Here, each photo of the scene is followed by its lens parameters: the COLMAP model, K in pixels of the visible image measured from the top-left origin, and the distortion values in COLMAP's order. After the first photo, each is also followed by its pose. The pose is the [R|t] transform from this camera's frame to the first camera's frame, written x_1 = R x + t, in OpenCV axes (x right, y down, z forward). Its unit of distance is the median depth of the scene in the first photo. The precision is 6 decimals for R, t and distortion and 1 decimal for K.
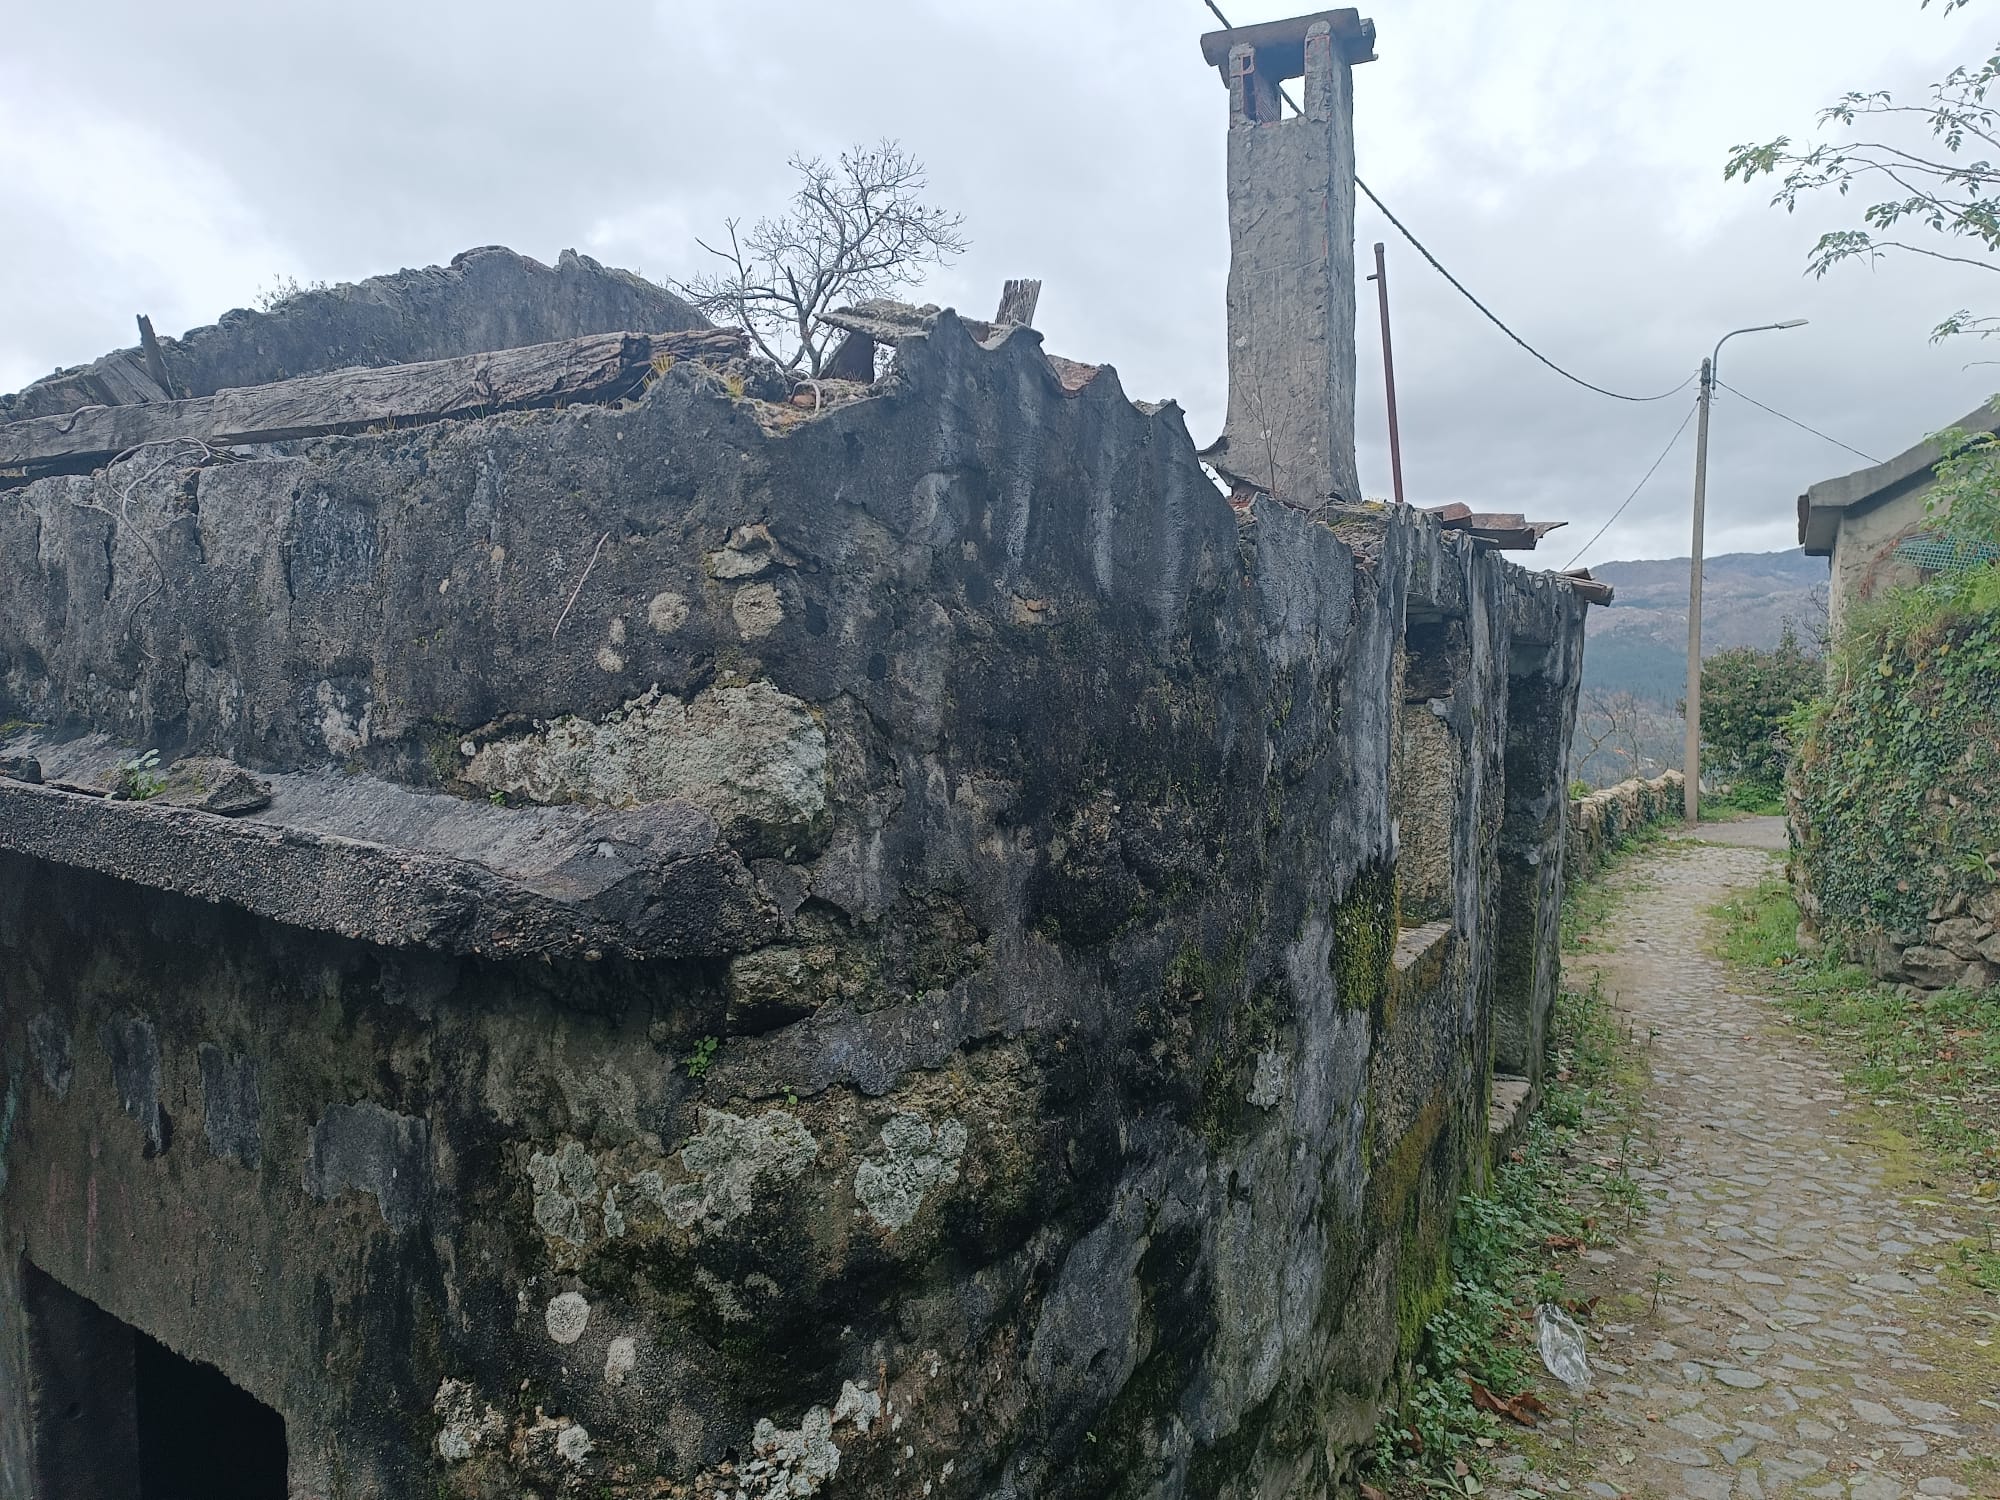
lens RADIAL K [[1438.4, 0, 1002.1], [0, 1438.4, 738.1], [0, 0, 1]] dist [0.047994, -0.036120]
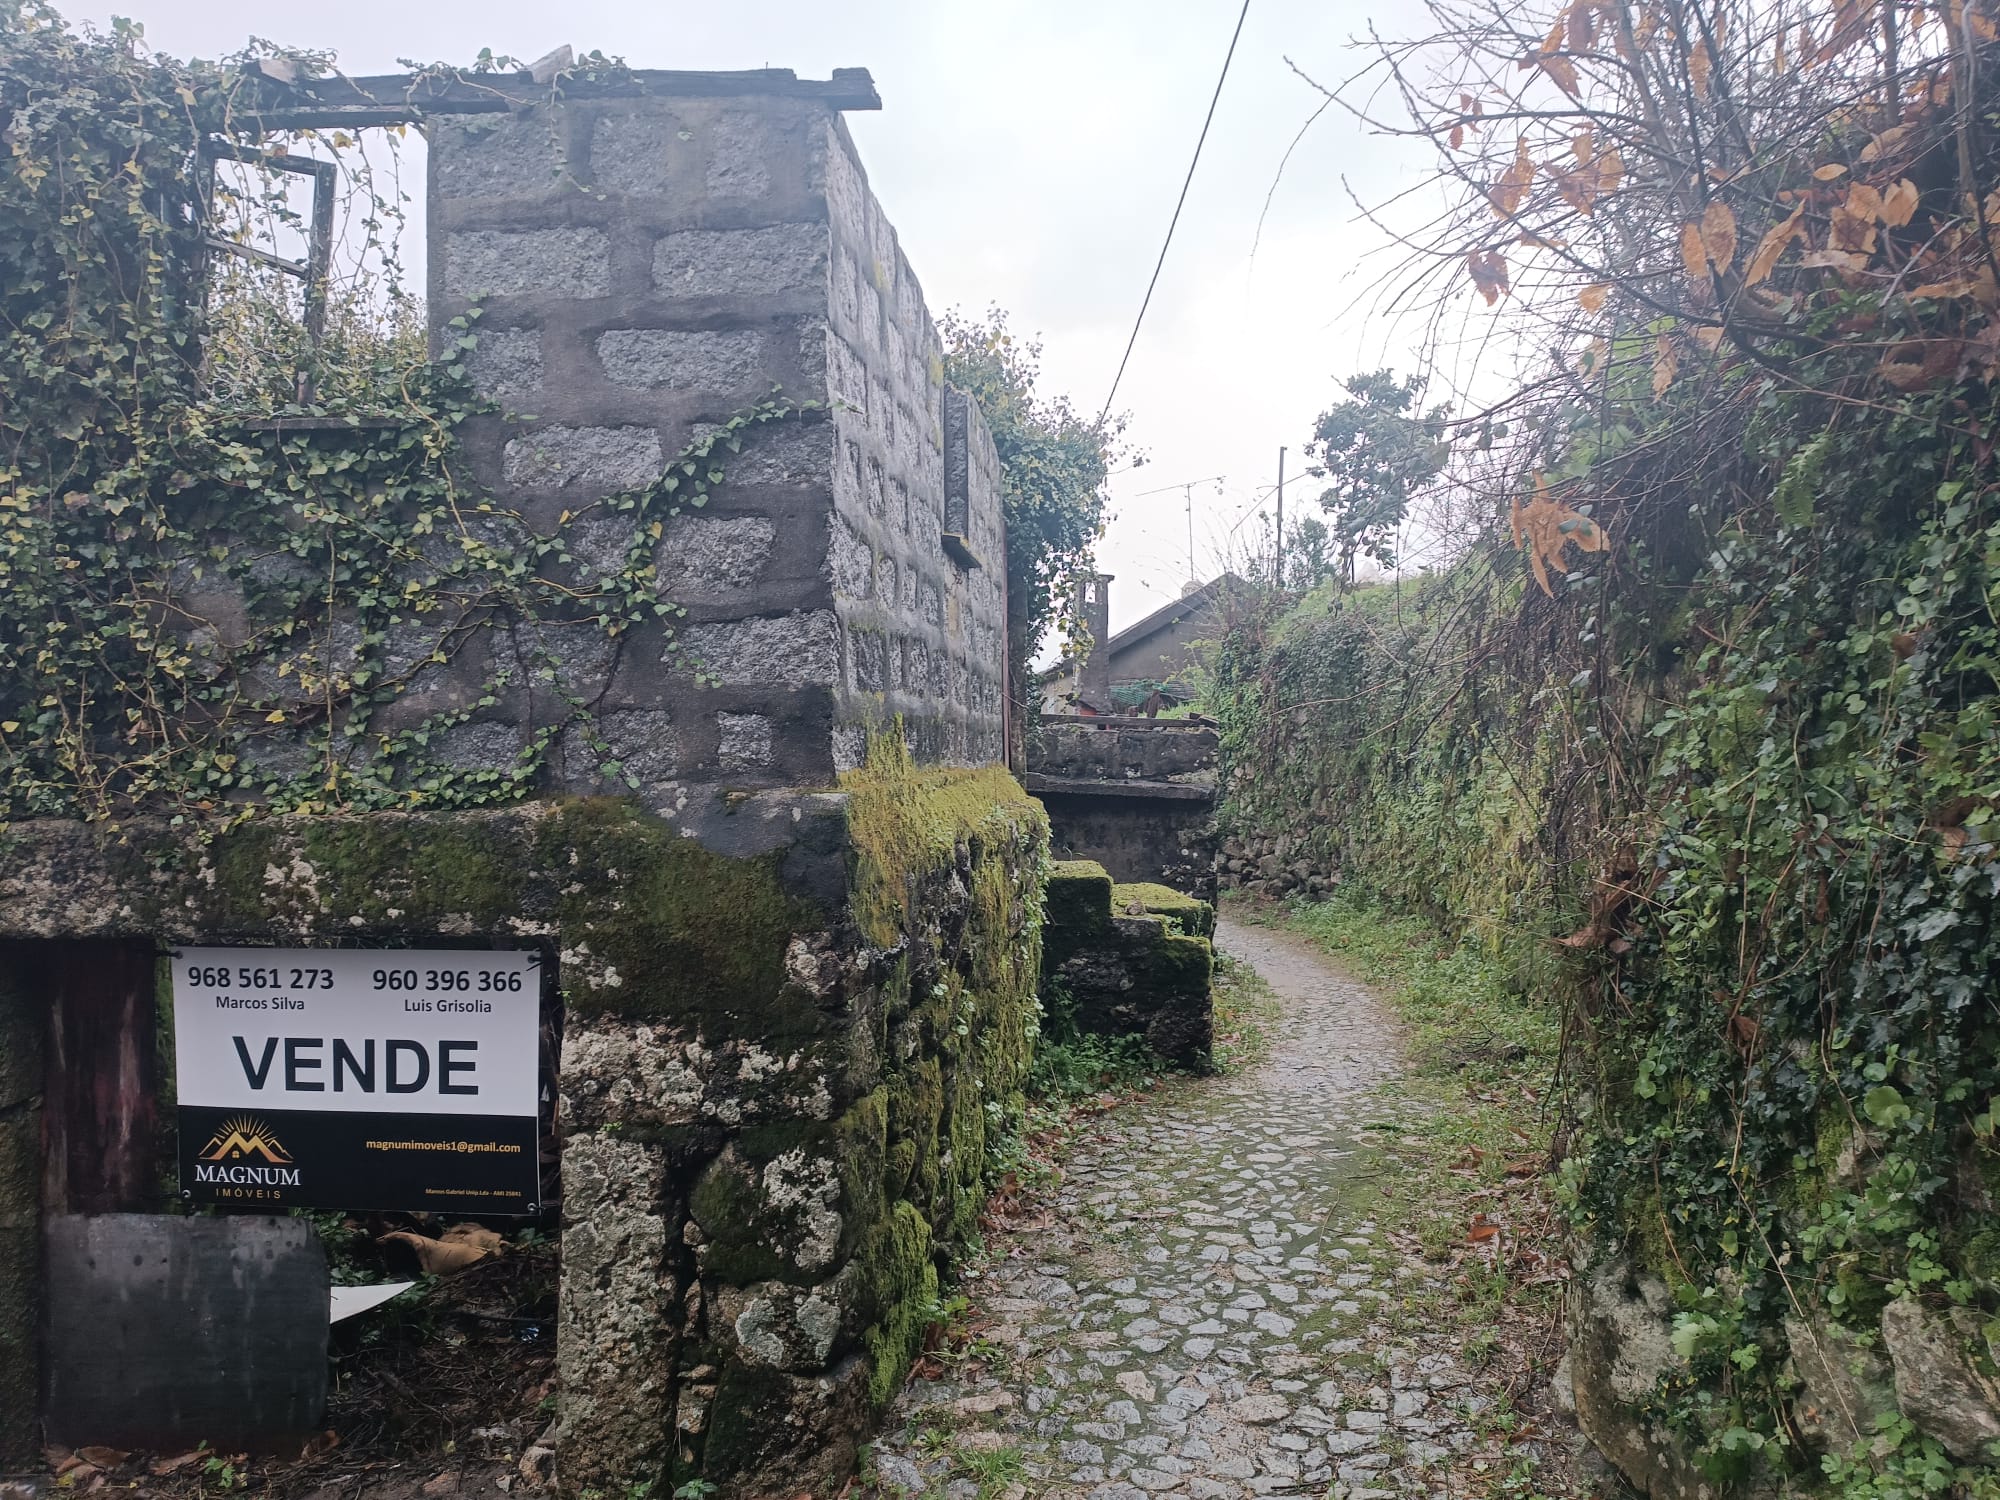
lens RADIAL K [[1438.4, 0, 1010.3], [0, 1438.4, 747.9], [0, 0, 1]] dist [0.047994, -0.036120]
pose [[0.813690, 0.009068, 0.581228, -4.647665], [0.013423, 0.999319, -0.034384, 0.090962], [-0.581144, 0.035780, 0.813014, -3.935612]]
